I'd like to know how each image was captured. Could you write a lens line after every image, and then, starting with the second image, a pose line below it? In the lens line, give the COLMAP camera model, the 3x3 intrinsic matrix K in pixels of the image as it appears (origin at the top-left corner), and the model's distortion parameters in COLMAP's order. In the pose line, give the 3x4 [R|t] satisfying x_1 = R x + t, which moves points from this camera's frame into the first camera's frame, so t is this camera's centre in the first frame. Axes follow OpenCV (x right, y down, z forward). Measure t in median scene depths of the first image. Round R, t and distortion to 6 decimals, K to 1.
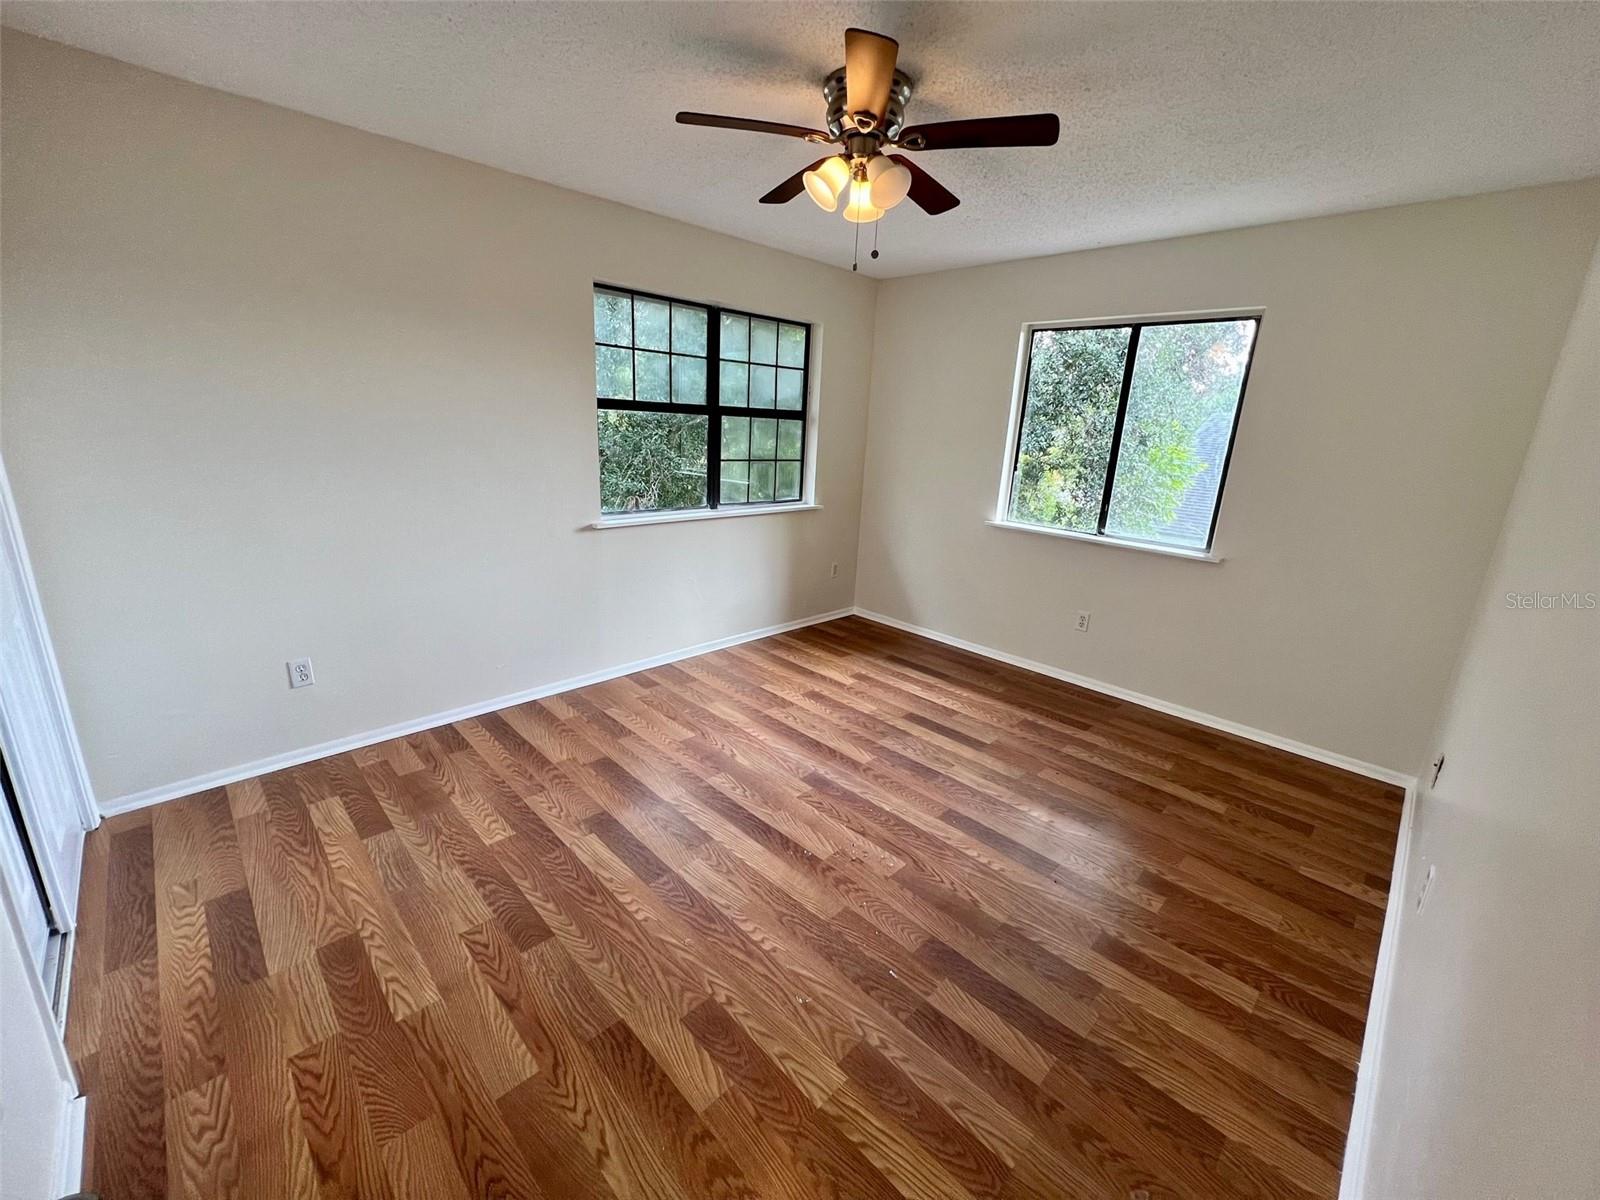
lens RADIAL K [[638.7, 0, 806.4], [0, 638.7, 589.1], [0, 0, 1]] dist [-0.003997, -0.000405]
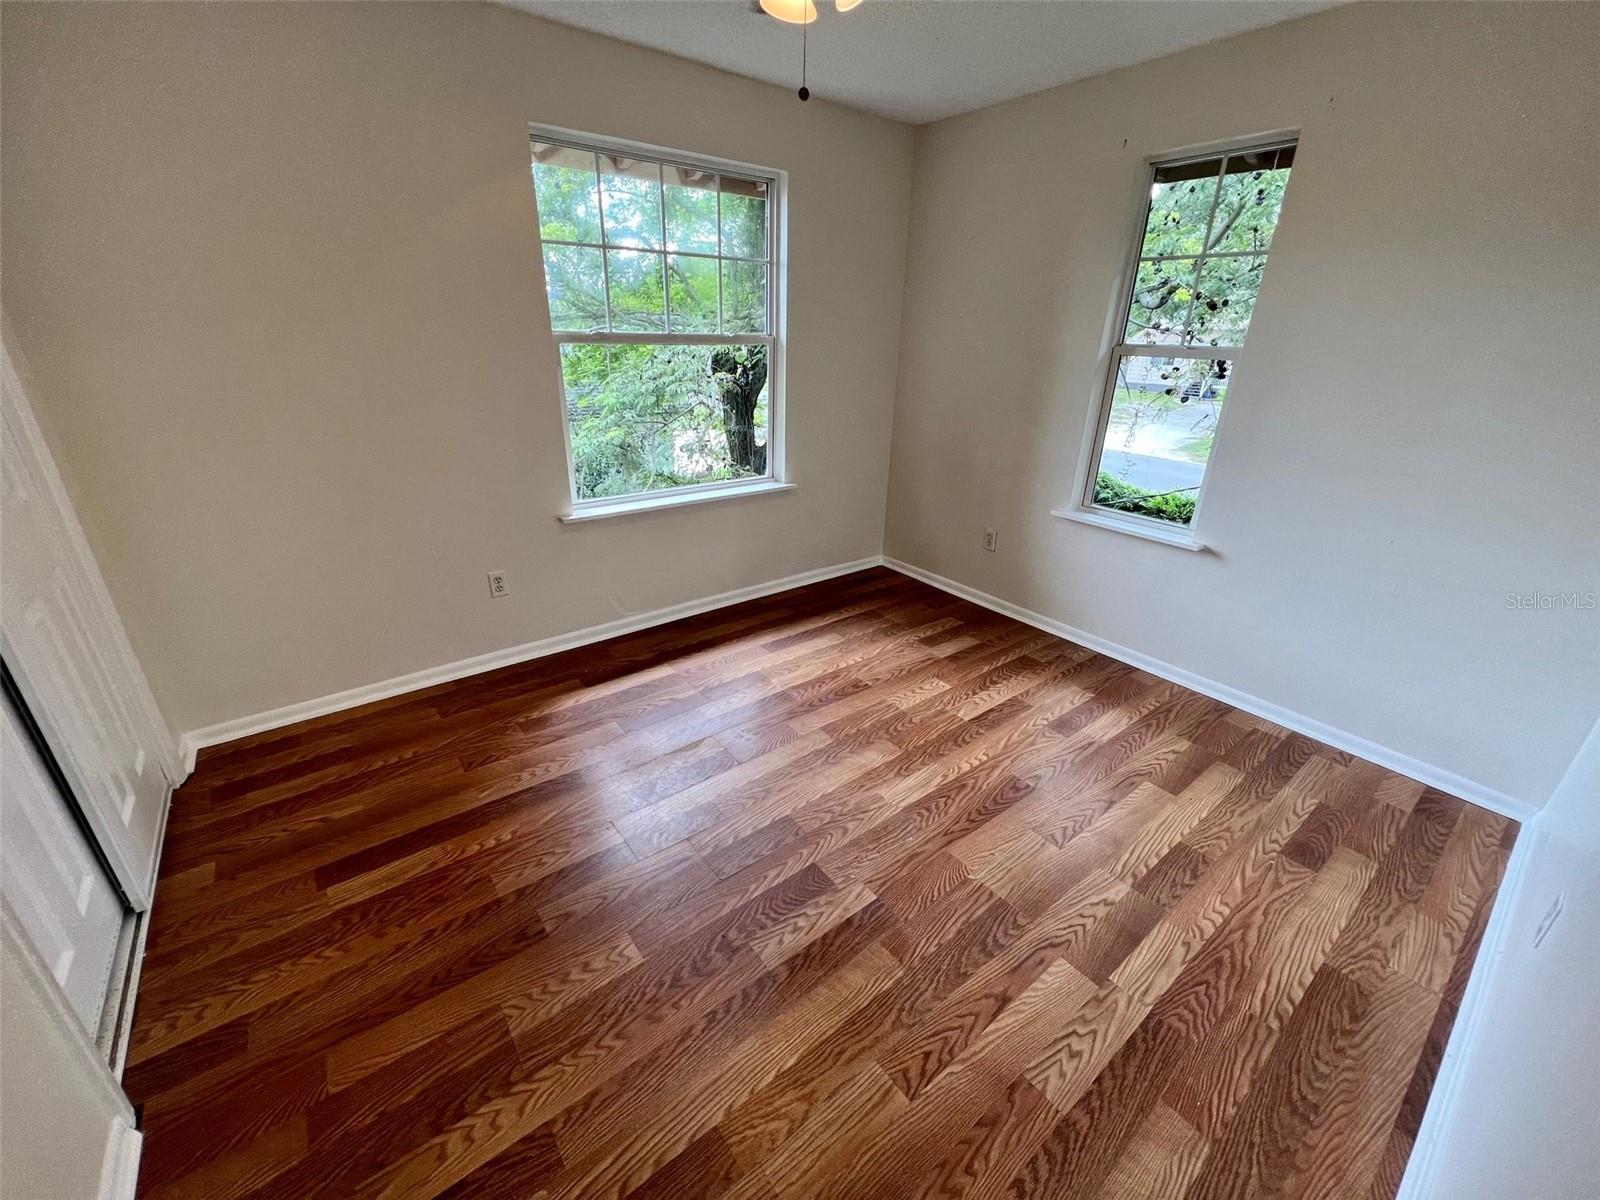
lens RADIAL K [[638.7, 0, 802.4], [0, 638.7, 613.6], [0, 0, 1]] dist [-0.003997, -0.000405]
pose [[0.128512, -0.458253, 0.879482, -1.259833], [0.216344, 0.878431, 0.426093, -0.348257], [-0.967822, 0.135513, 0.212029, 1.206819]]
